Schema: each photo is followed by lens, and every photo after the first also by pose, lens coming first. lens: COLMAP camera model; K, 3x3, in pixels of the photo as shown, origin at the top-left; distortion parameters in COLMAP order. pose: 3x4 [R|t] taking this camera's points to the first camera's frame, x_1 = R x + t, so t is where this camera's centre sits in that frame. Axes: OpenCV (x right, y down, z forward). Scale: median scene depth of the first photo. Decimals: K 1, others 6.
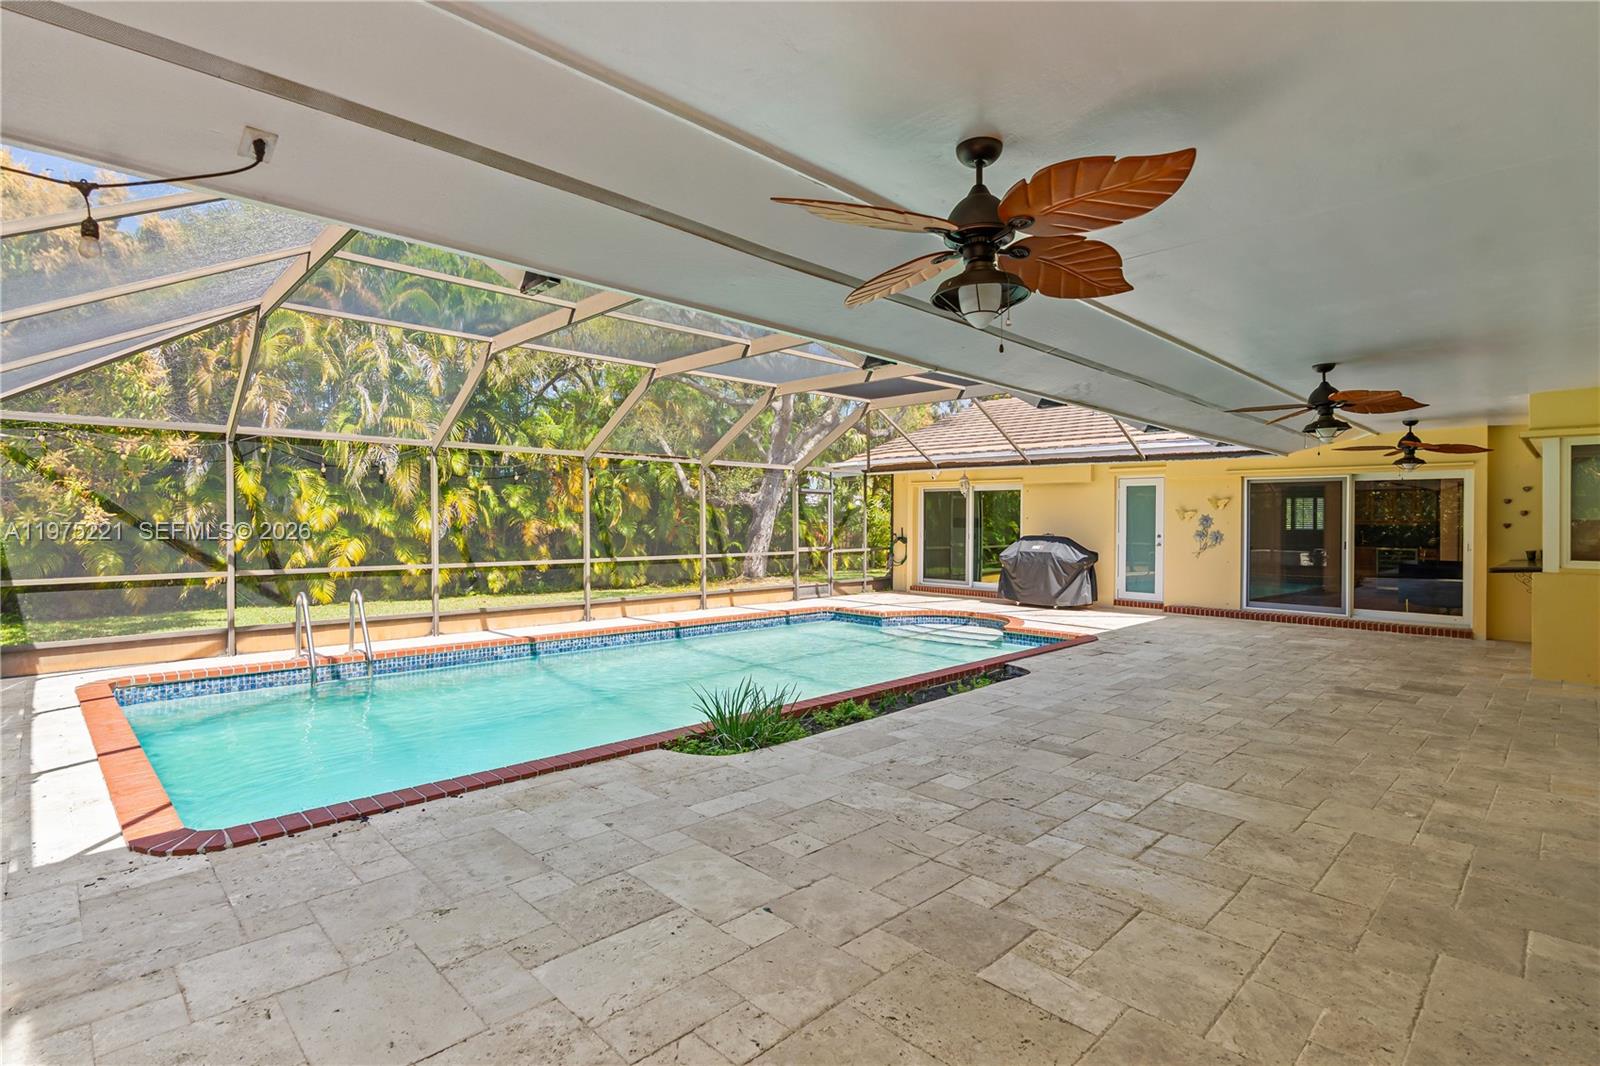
lens RADIAL K [[775.3, 0, 800.0], [0, 775.3, 533.0], [0, 0, 1]] dist [-0.003048, 0.000201]
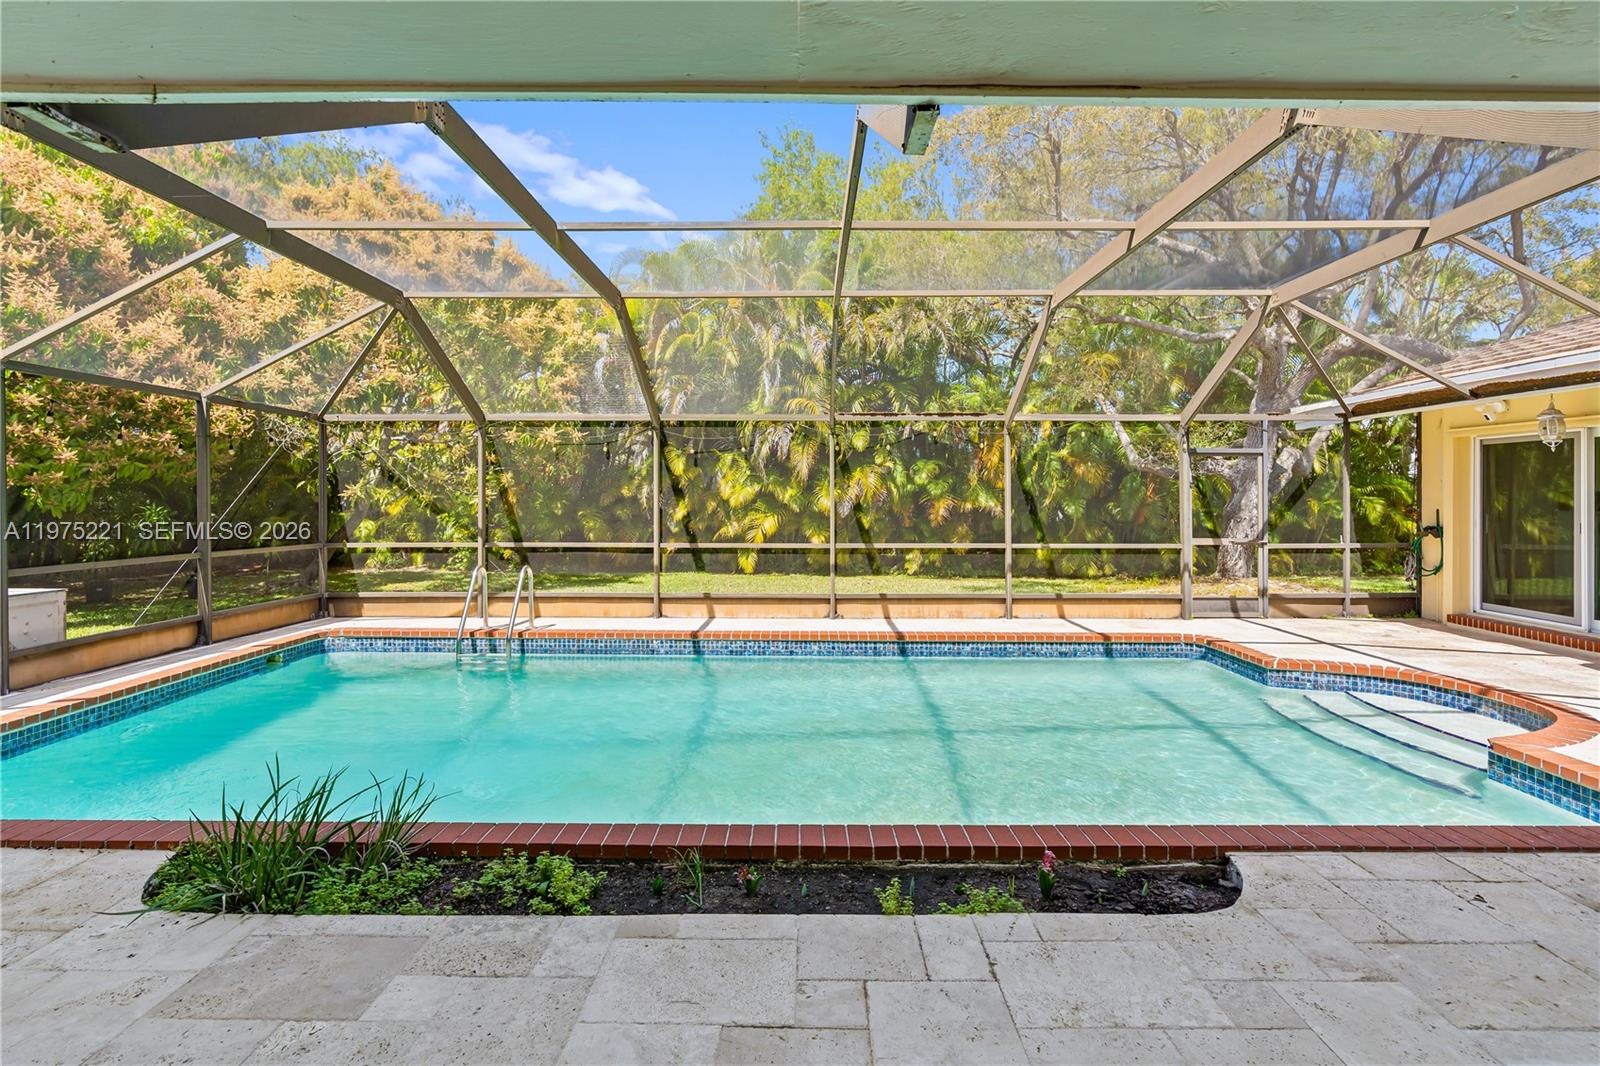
lens RADIAL K [[753.2, 0, 803.1], [0, 753.2, 505.4], [0, 0, 1]] dist [-0.006710, 0.000879]
pose [[0.708701, 0.006307, -0.705481, 0.201326], [-0.010938, 0.999938, -0.002049, -0.004300], [0.705424, 0.009169, 0.708726, 0.298537]]
